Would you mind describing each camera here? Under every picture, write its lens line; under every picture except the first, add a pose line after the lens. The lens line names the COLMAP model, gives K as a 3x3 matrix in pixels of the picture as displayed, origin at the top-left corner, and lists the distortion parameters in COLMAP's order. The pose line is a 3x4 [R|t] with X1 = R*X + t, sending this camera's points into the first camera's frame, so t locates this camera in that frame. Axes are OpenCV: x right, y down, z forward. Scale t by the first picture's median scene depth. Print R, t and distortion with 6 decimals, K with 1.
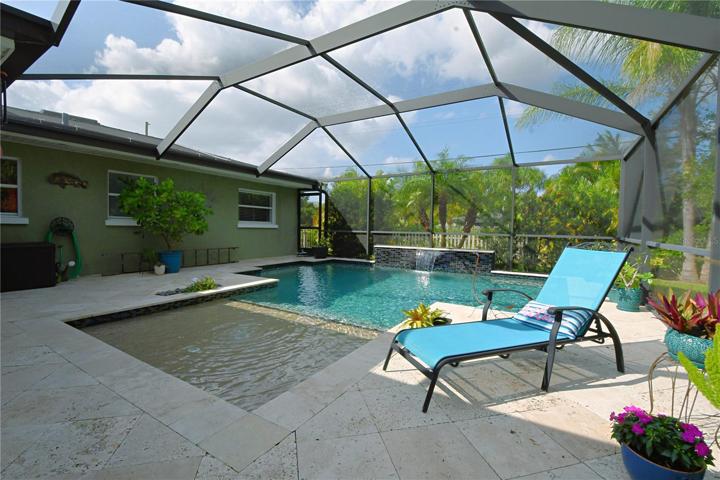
lens RADIAL K [[319.3, 0, 363.8], [0, 319.3, 243.6], [0, 0, 1]] dist [0.013331, -0.022815]
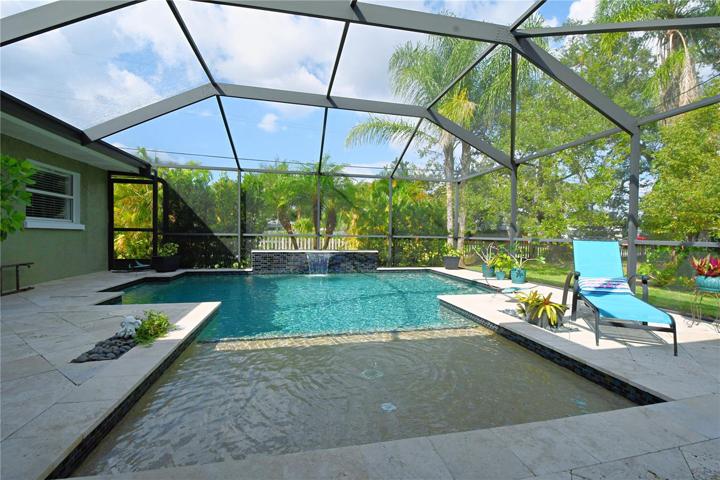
lens RADIAL K [[322.0, 0, 360.0], [0, 322.0, 240.0], [0, 0, 1]] dist [0.000152, -0.022368]
pose [[0.714333, -0.017548, 0.699586, -0.352134], [0.031101, 0.999494, -0.006686, -0.007273], [-0.699114, 0.026534, 0.714517, 0.184236]]
